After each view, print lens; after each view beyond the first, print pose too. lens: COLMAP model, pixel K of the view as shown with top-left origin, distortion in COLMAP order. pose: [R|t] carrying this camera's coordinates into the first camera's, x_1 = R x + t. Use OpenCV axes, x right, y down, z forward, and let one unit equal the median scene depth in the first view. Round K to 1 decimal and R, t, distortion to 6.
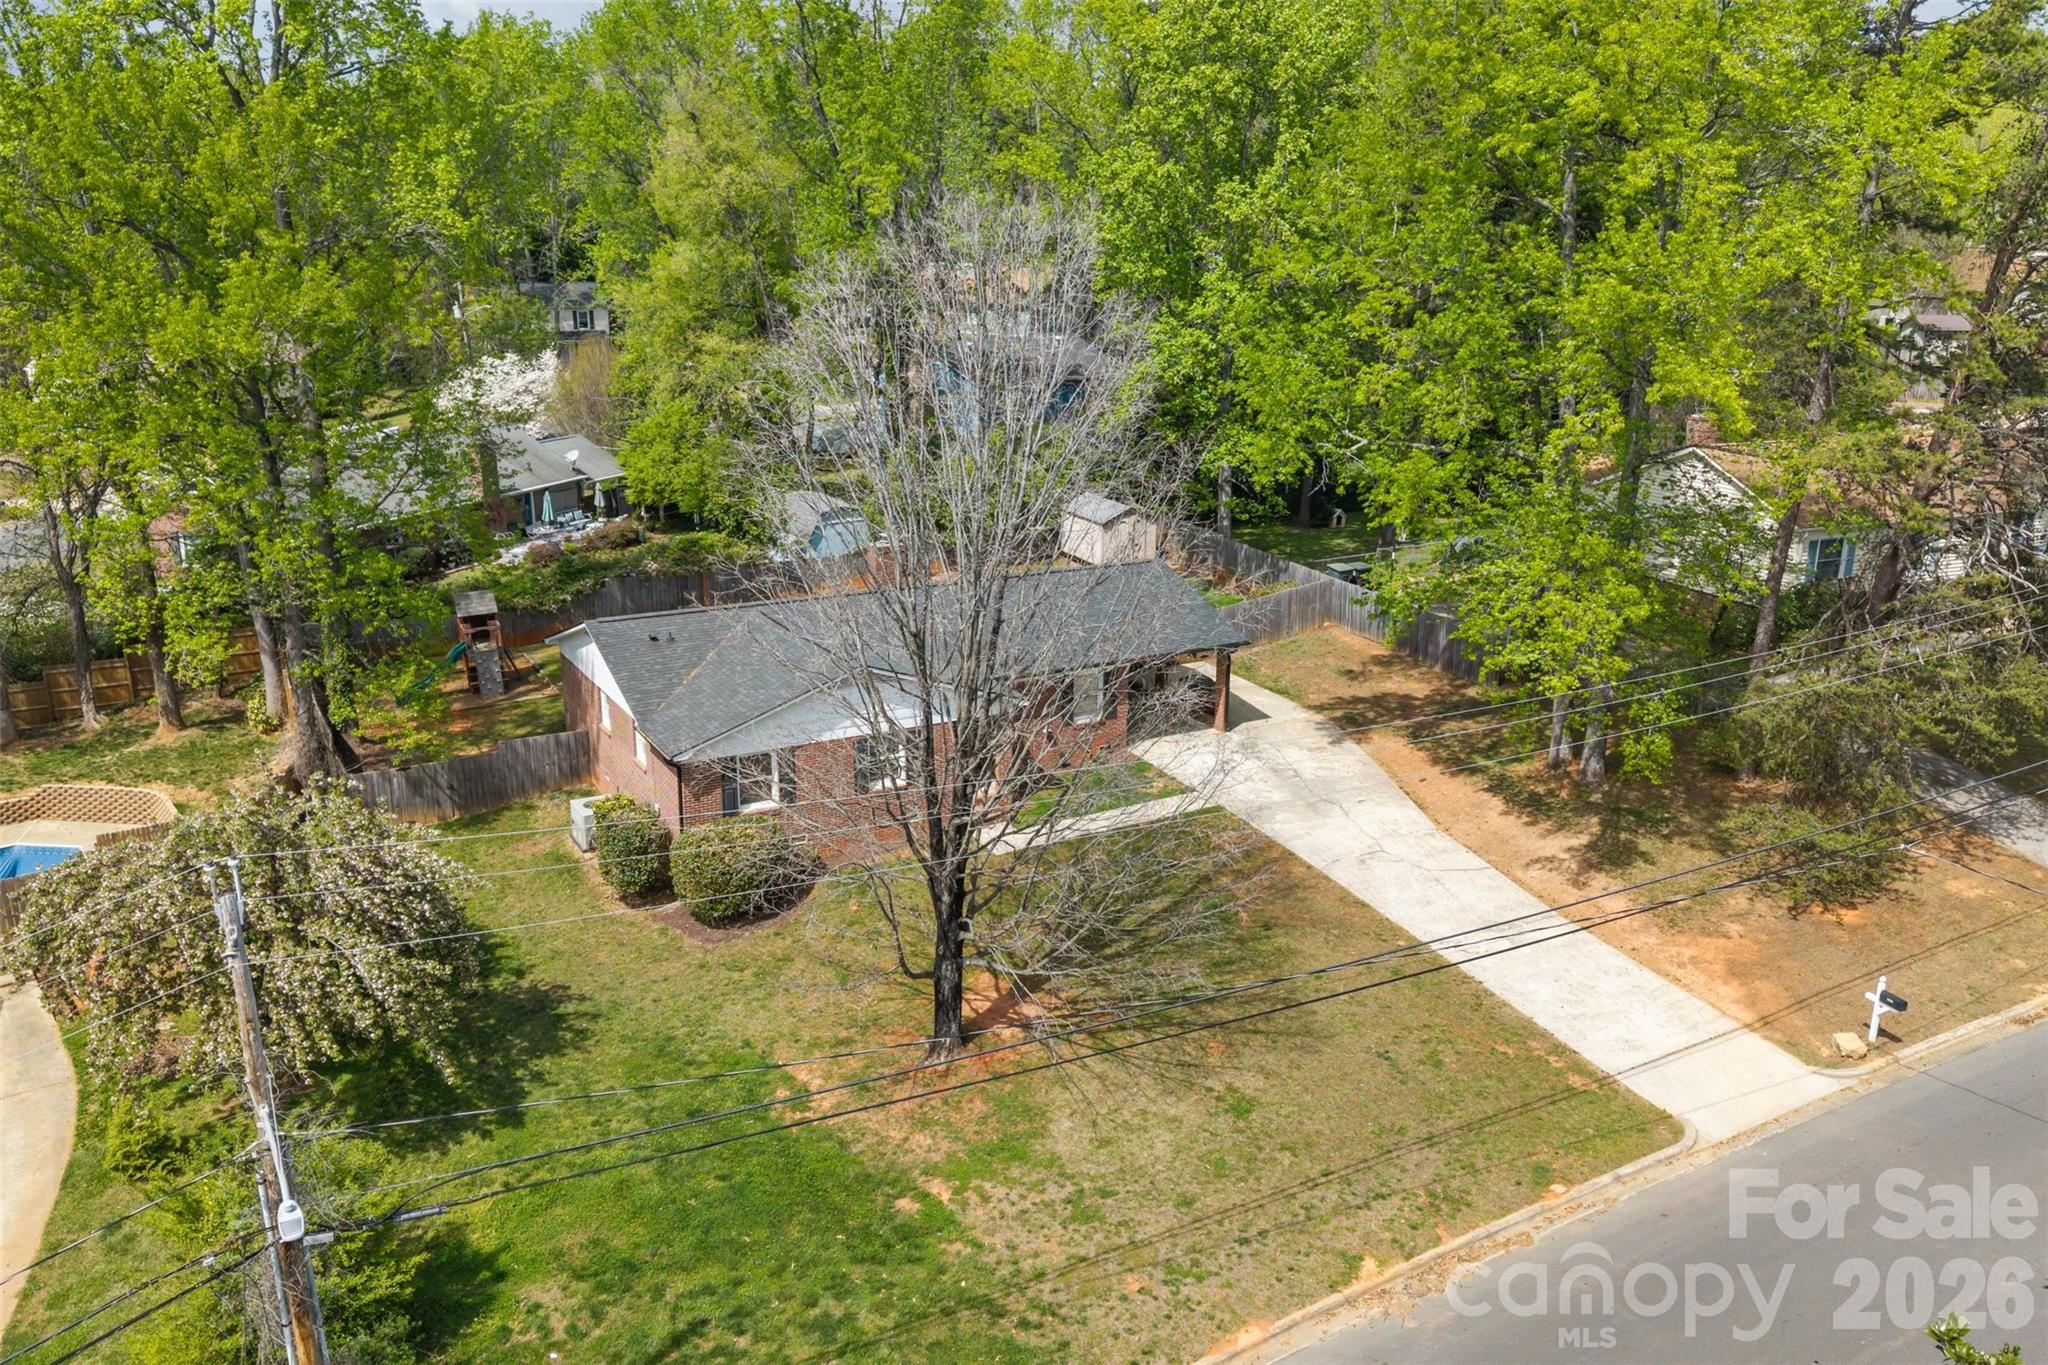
lens RADIAL K [[1511.3, 0, 1024.0], [0, 1511.3, 682.5], [0, 0, 1]] dist [0.000643, -0.001027]
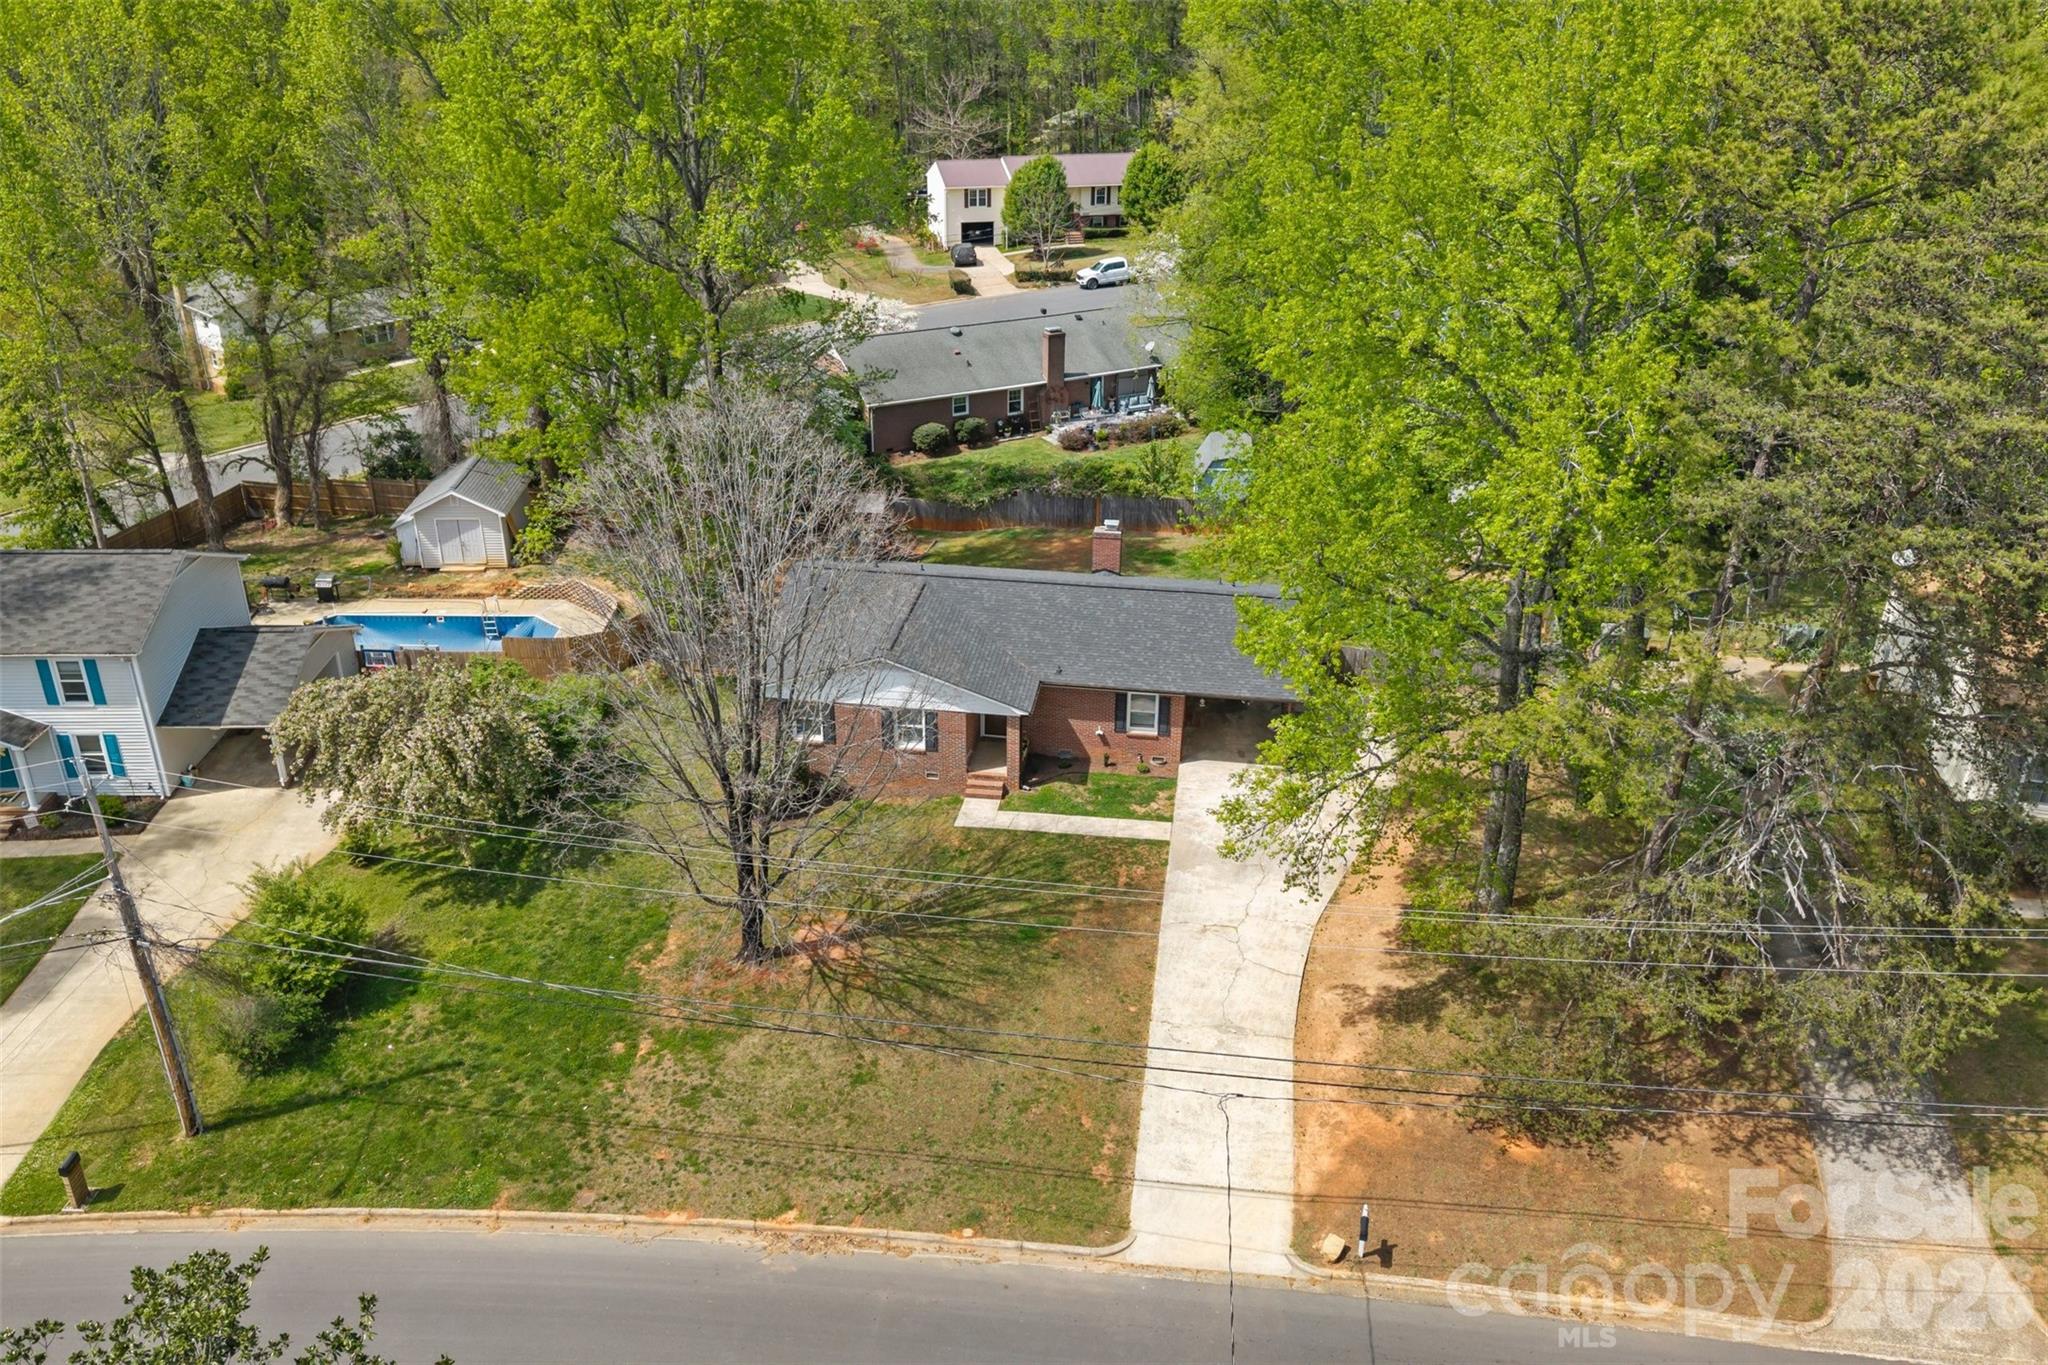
lens RADIAL K [[1511.3, 0, 1024.0], [0, 1511.3, 682.5], [0, 0, 1]] dist [0.000643, -0.001027]
pose [[0.821963, 0.256899, -0.508311, 0.775832], [-0.189463, 0.964998, 0.181336, -0.289537], [0.537104, -0.052745, 0.841865, -0.002845]]
